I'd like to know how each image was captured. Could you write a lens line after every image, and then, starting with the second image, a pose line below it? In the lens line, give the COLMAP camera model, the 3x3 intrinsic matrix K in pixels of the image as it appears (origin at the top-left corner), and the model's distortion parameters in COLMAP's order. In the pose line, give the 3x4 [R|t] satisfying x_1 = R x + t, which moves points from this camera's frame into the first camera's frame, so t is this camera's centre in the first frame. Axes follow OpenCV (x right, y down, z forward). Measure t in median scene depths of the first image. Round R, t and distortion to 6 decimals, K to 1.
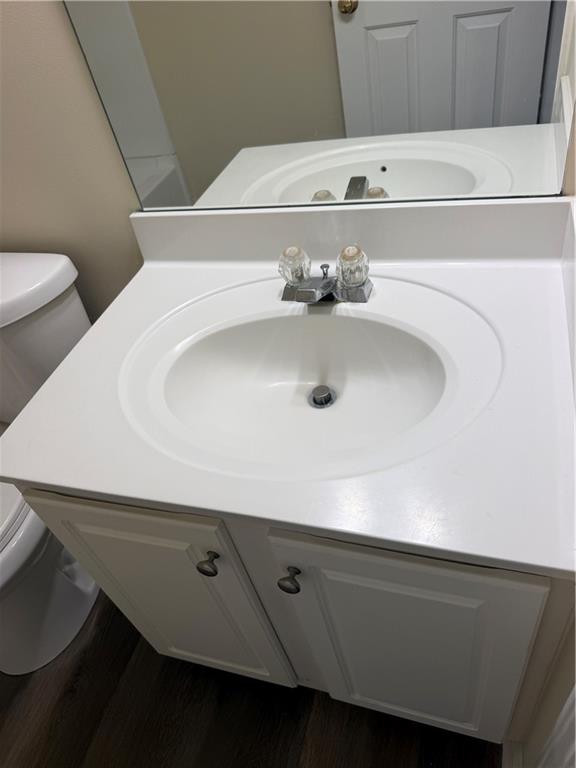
lens RADIAL K [[544.2, 0, 284.8], [0, 544.2, 388.2], [0, 0, 1]] dist [0.083817, -0.116191]
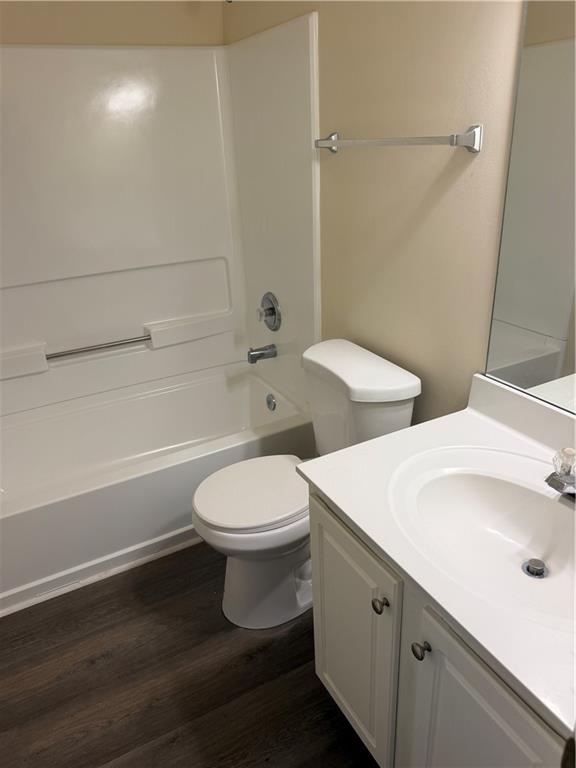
lens RADIAL K [[544.2, 0, 284.8], [0, 544.2, 388.2], [0, 0, 1]] dist [0.083817, -0.116191]
pose [[0.701926, 0.428548, -0.568900, 0.196289], [-0.548042, 0.835124, -0.047097, 0.042944], [0.454918, 0.344840, 0.821057, -0.356854]]
